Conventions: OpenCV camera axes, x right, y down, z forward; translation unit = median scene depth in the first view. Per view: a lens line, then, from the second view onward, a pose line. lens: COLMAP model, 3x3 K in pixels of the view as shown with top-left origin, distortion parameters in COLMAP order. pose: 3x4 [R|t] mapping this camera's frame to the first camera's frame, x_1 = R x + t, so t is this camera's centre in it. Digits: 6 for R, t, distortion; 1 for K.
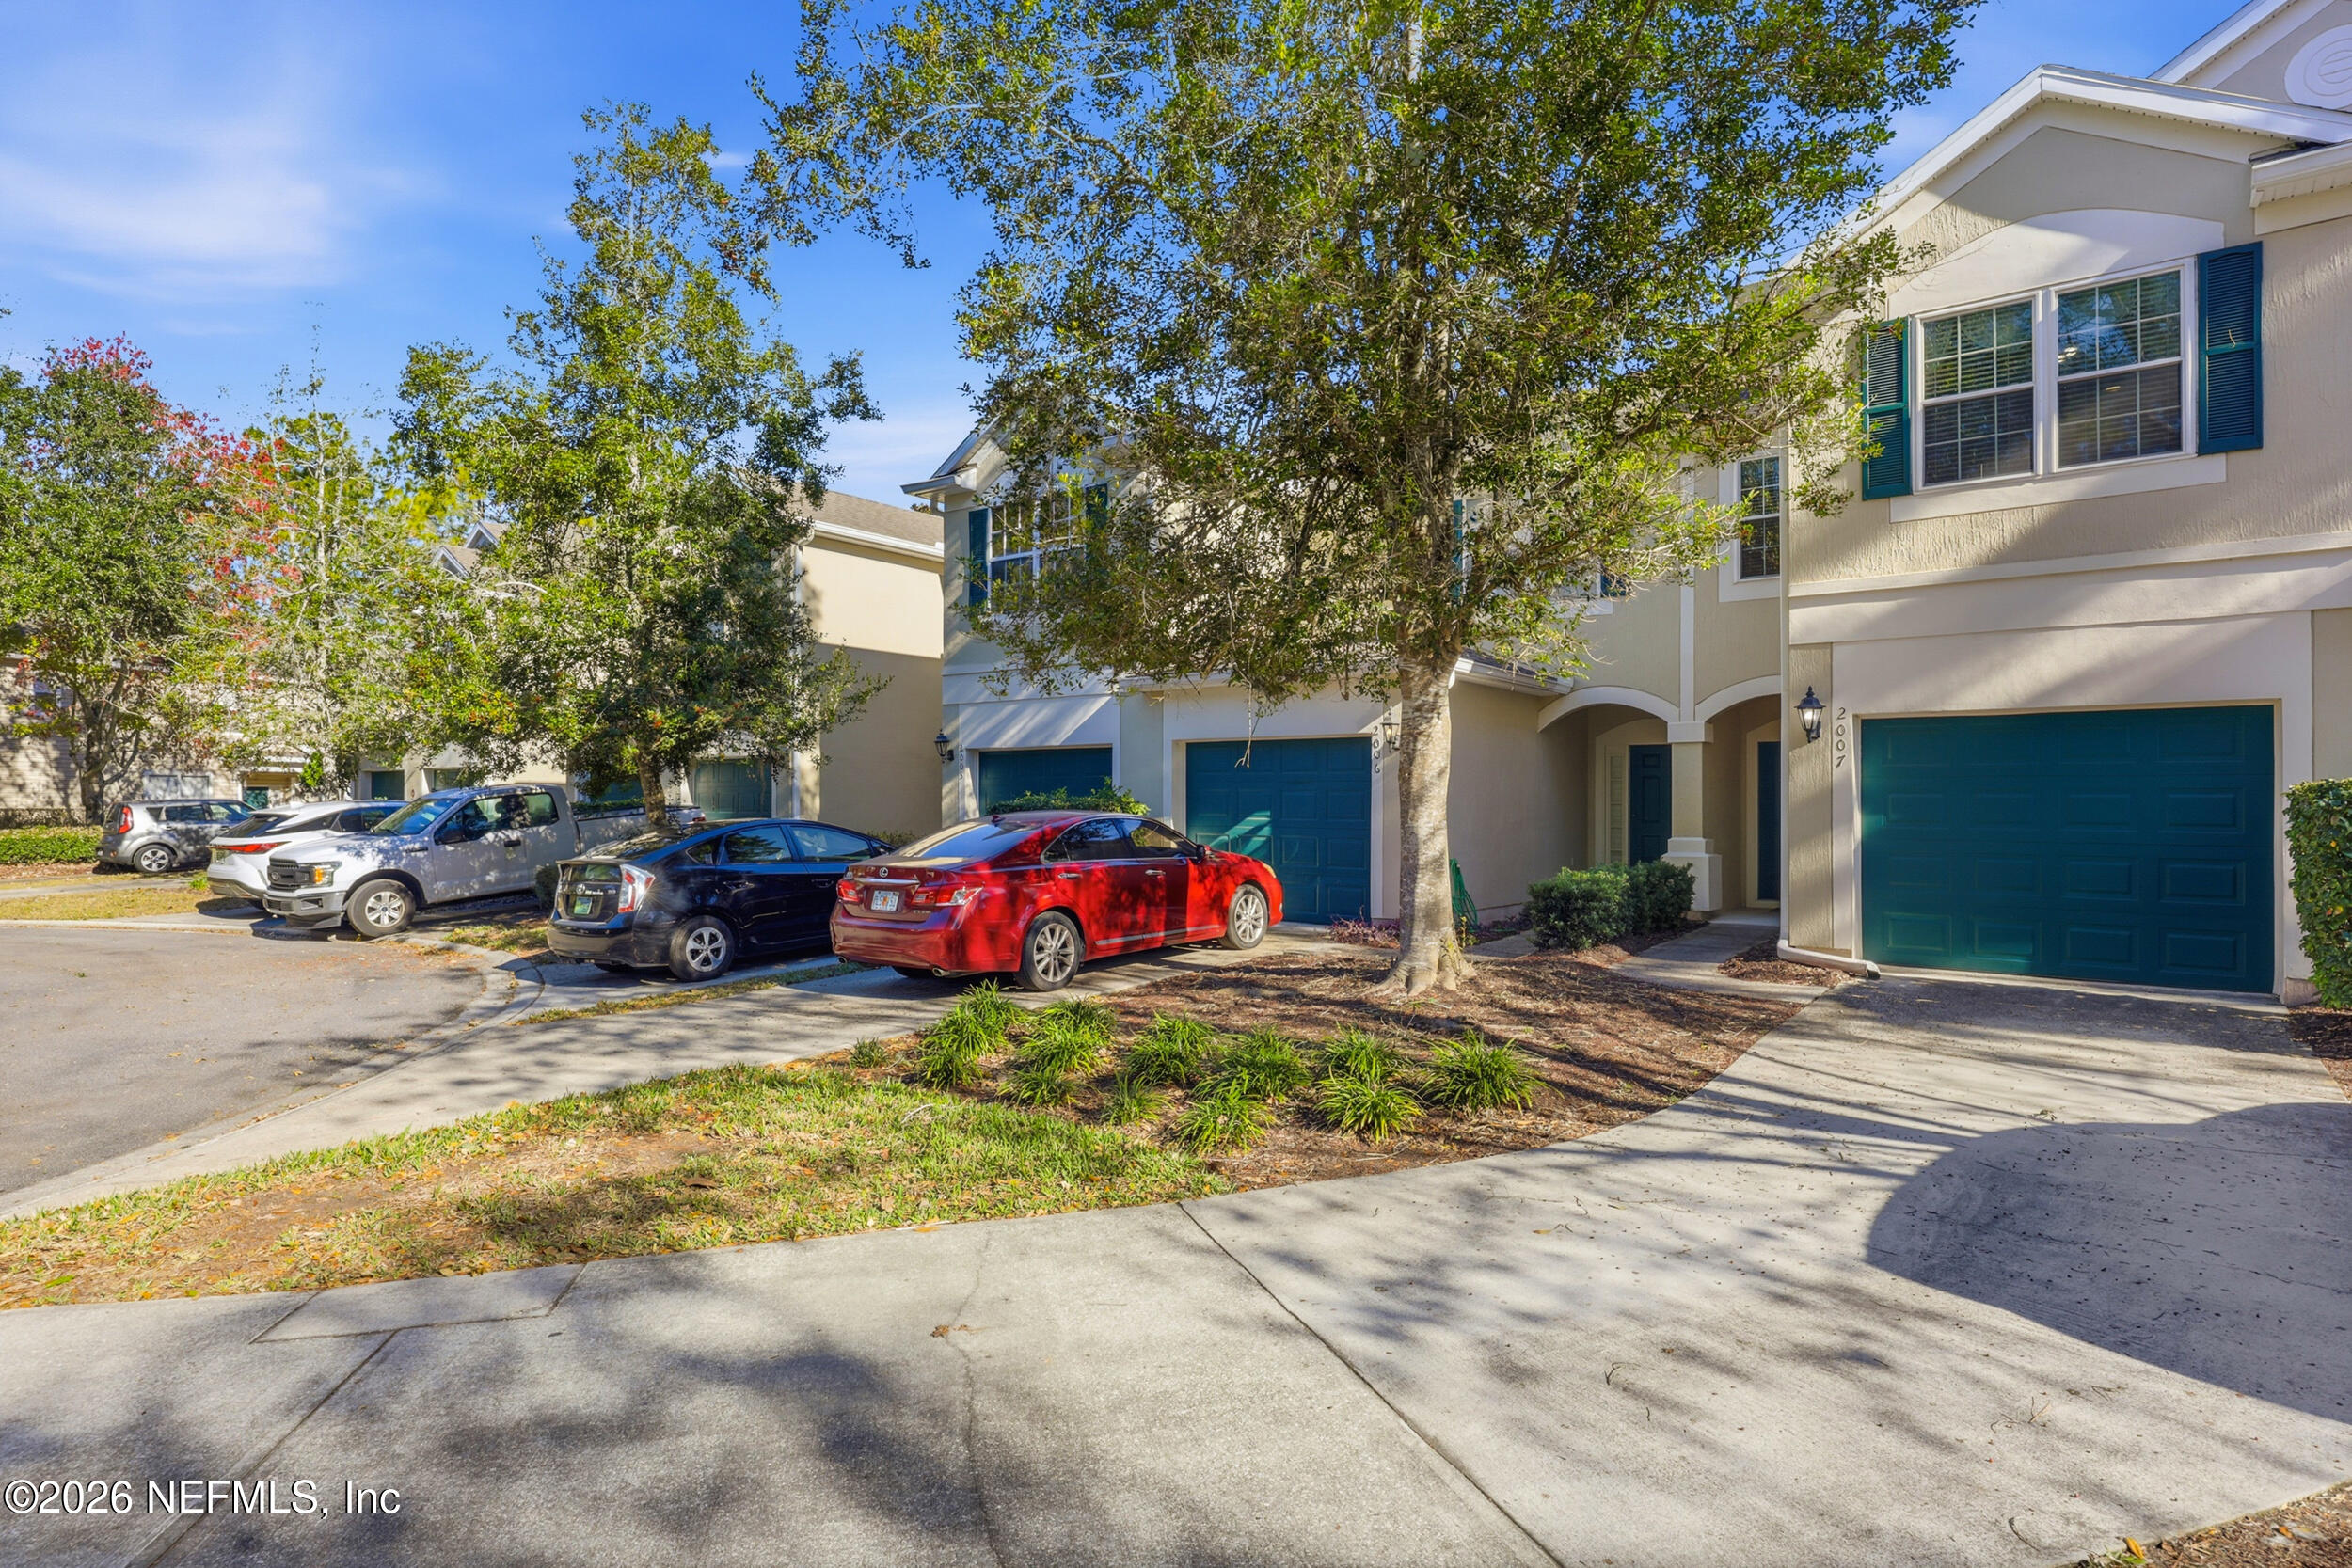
lens RADIAL K [[1226.9, 0, 1176.0], [0, 1226.9, 784.0], [0, 0, 1]] dist [0.003133, 0.000167]
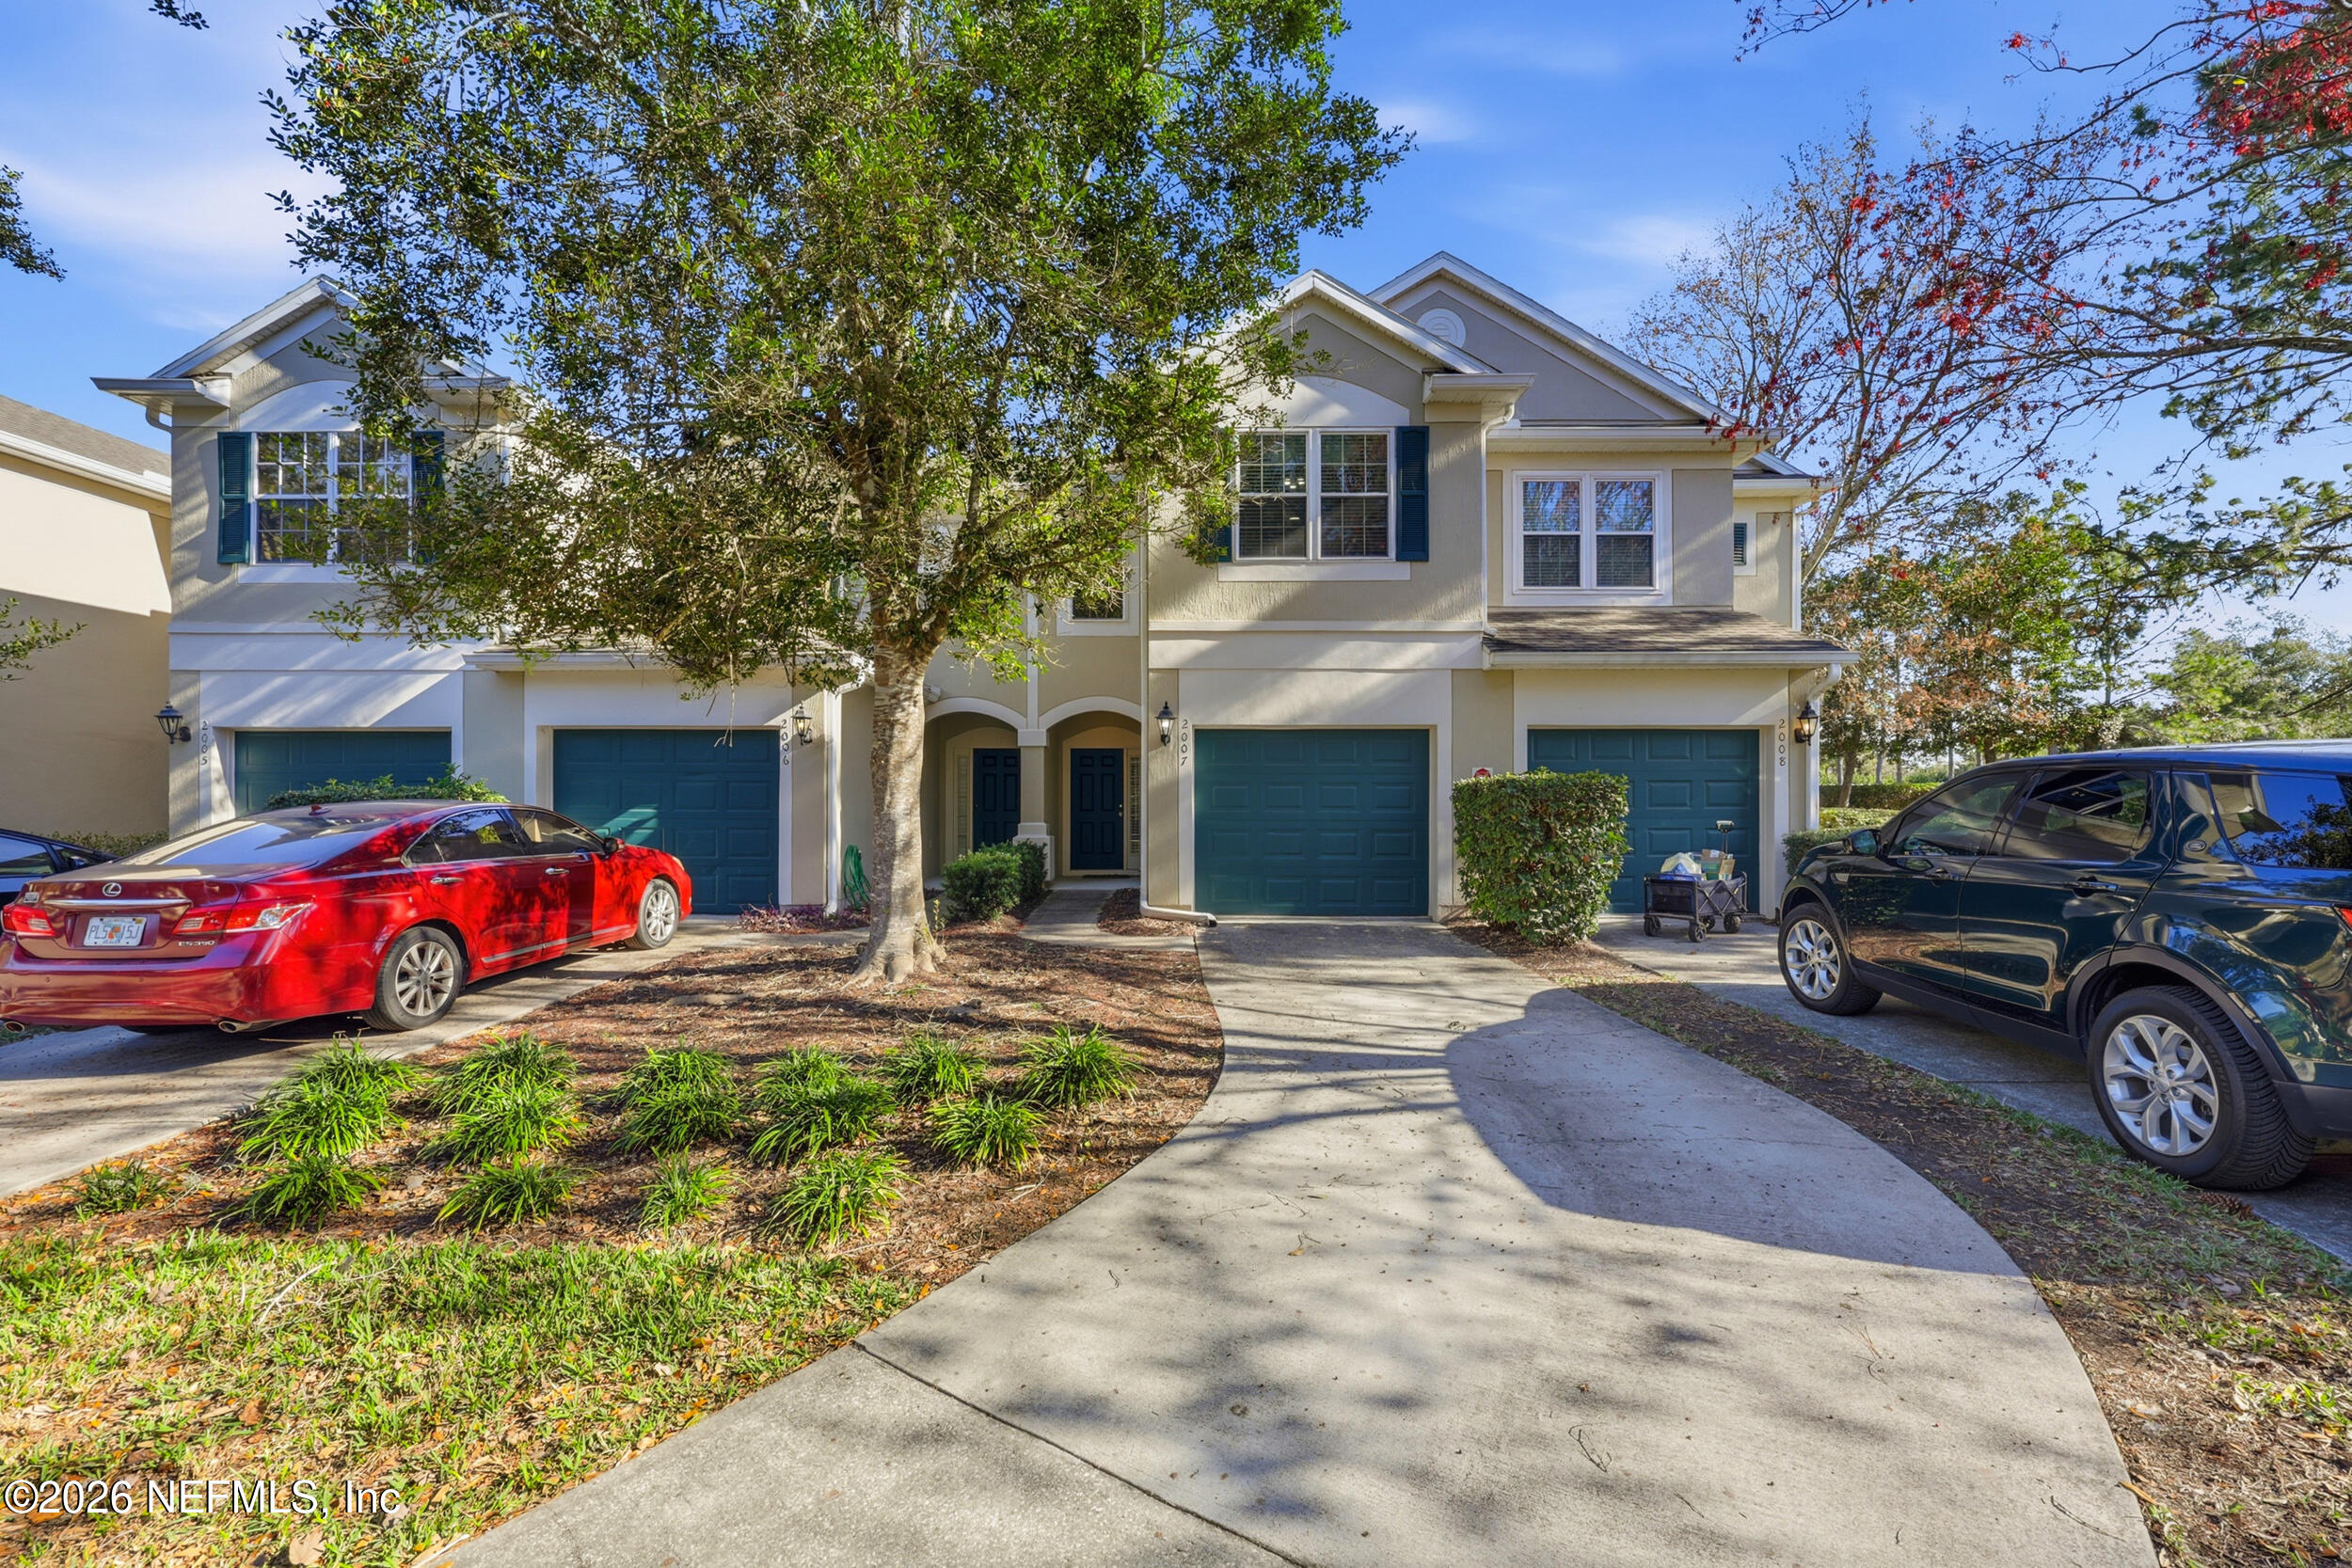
lens RADIAL K [[954.6, 0, 1176.5], [0, 954.6, 791.7], [0, 0, 1]] dist [0.009050, -0.003492]
pose [[0.800280, 0.003763, 0.599615, -0.077782], [-0.007623, 0.999963, 0.003899, 0.011542], [-0.599579, -0.007691, 0.800279, 0.218436]]
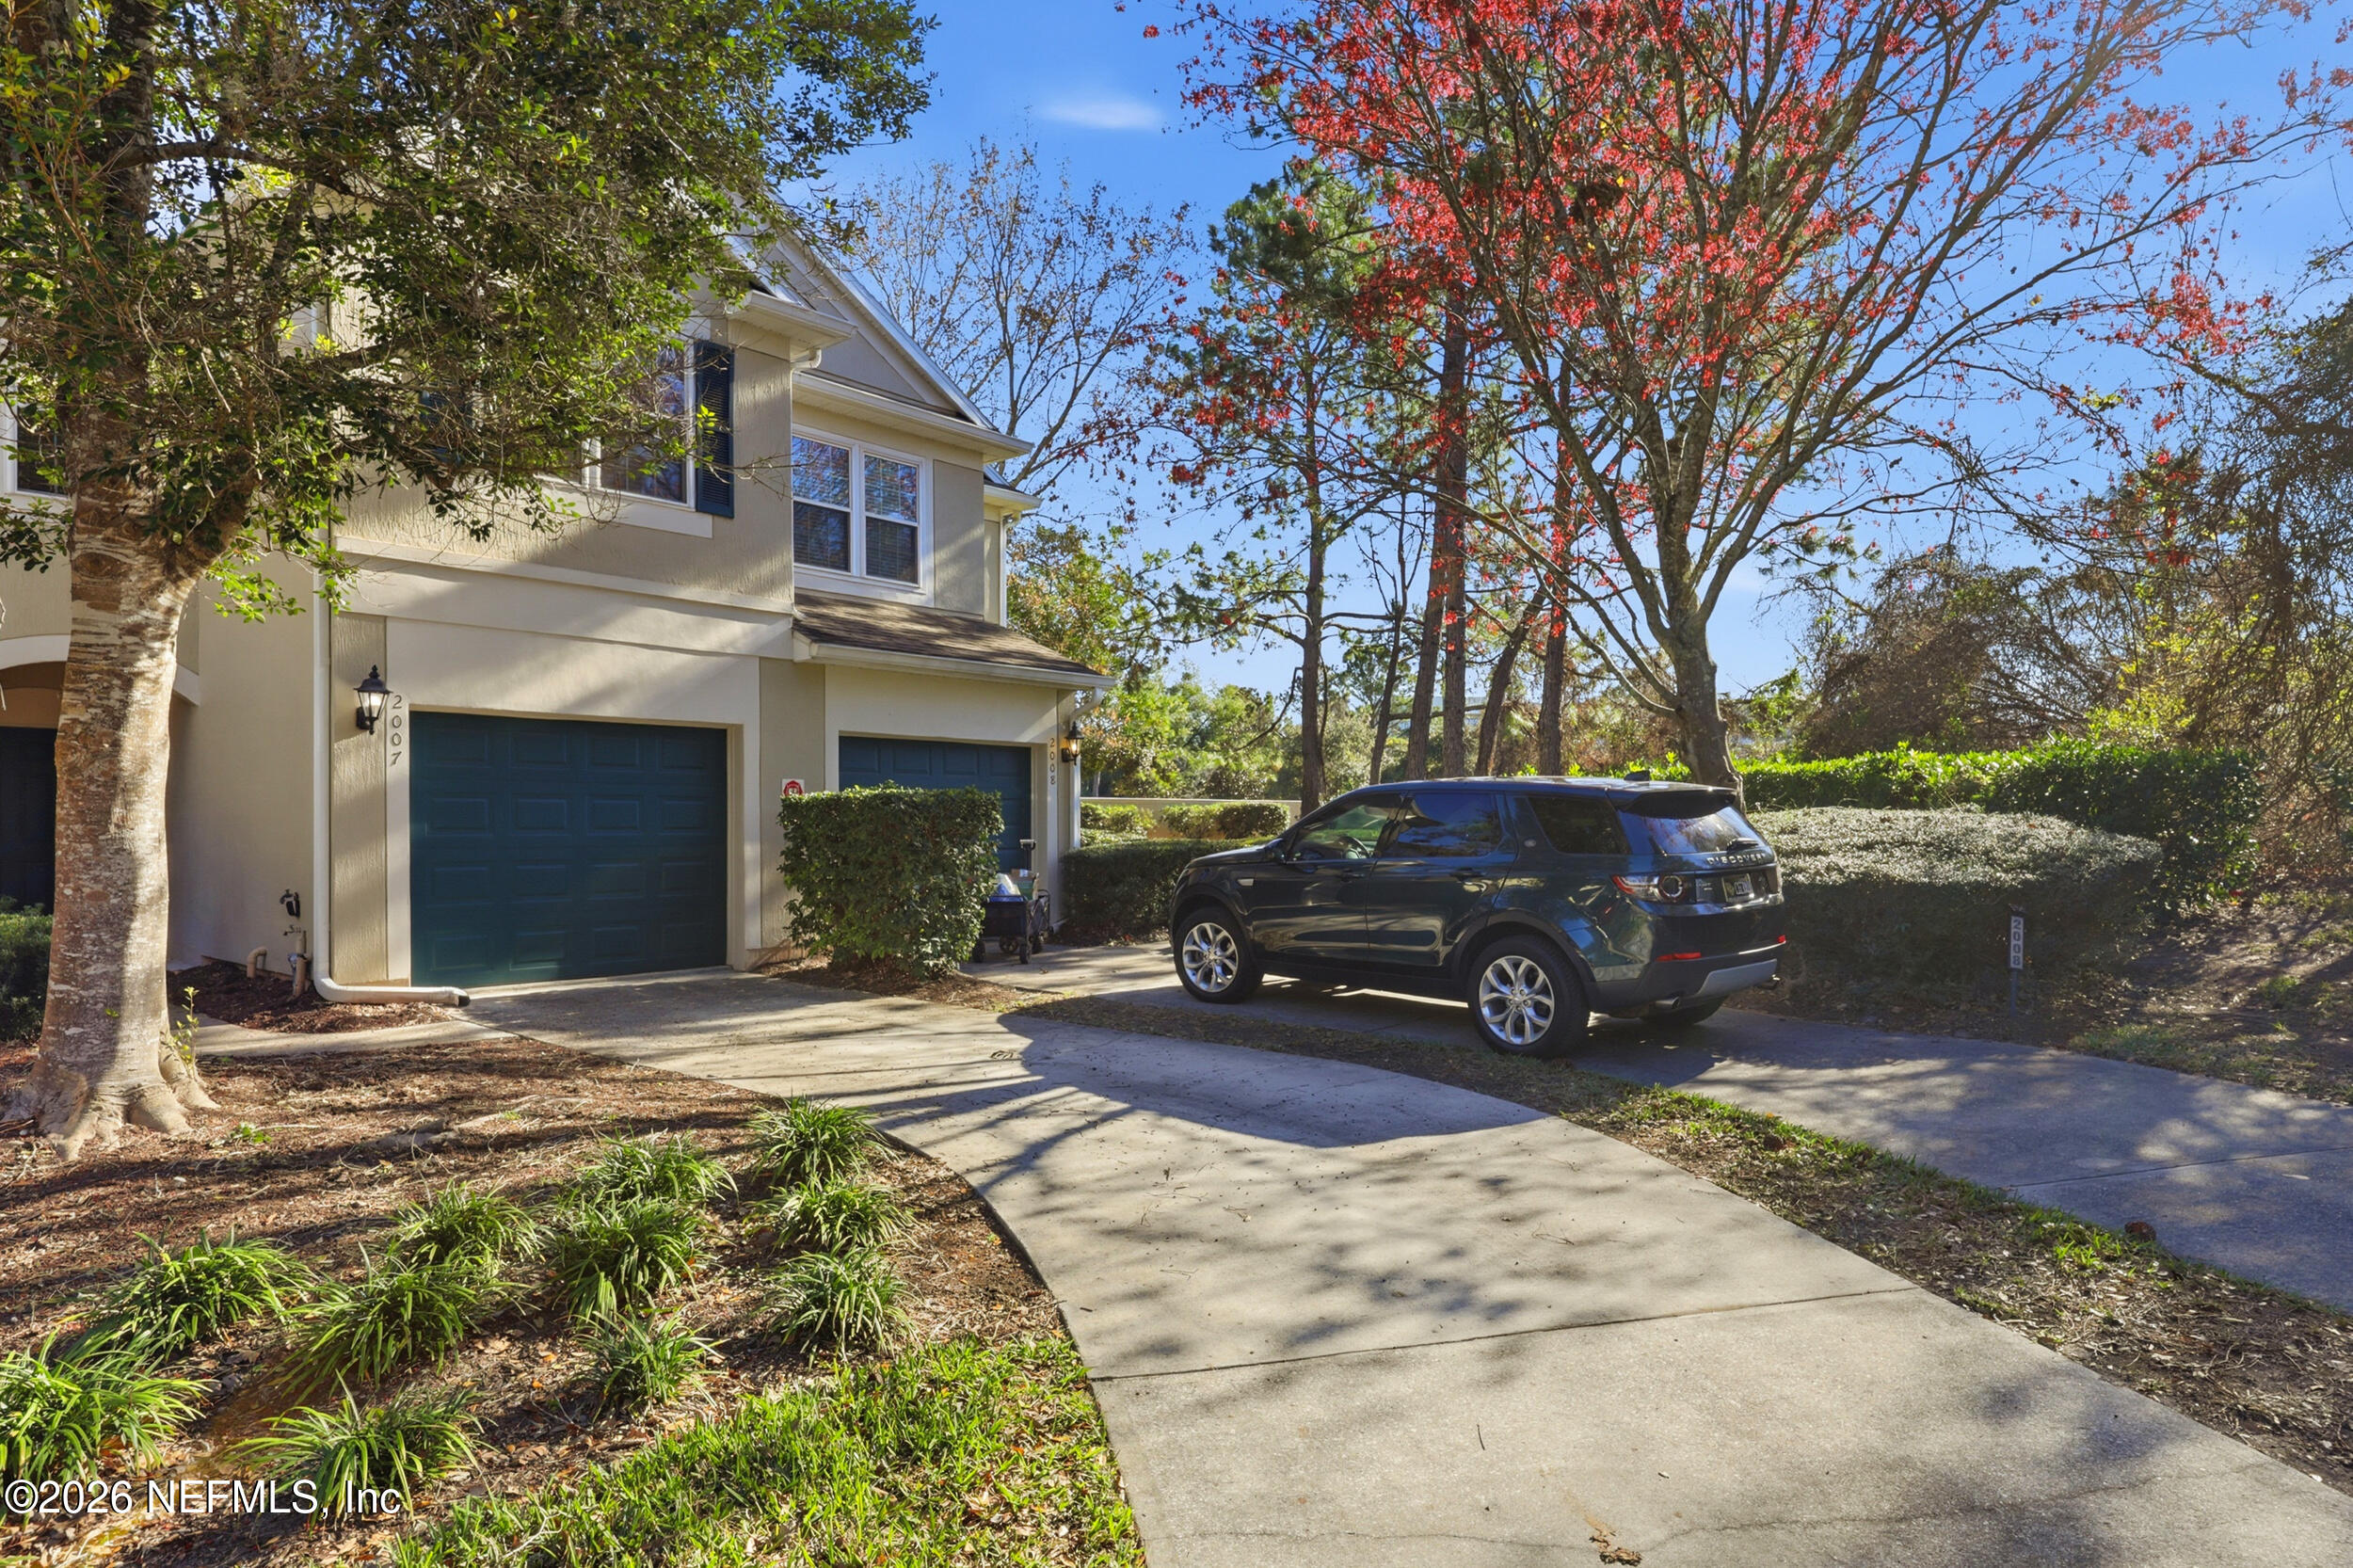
lens RADIAL K [[1275.8, 0, 1178.6], [0, 1275.8, 800.1], [0, 0, 1]] dist [-0.001036, -0.000341]
pose [[0.072993, 0.015645, 0.997210, -0.325642], [-0.013231, 0.999804, -0.014717, 0.018294], [-0.997245, -0.012119, 0.073186, 0.435120]]
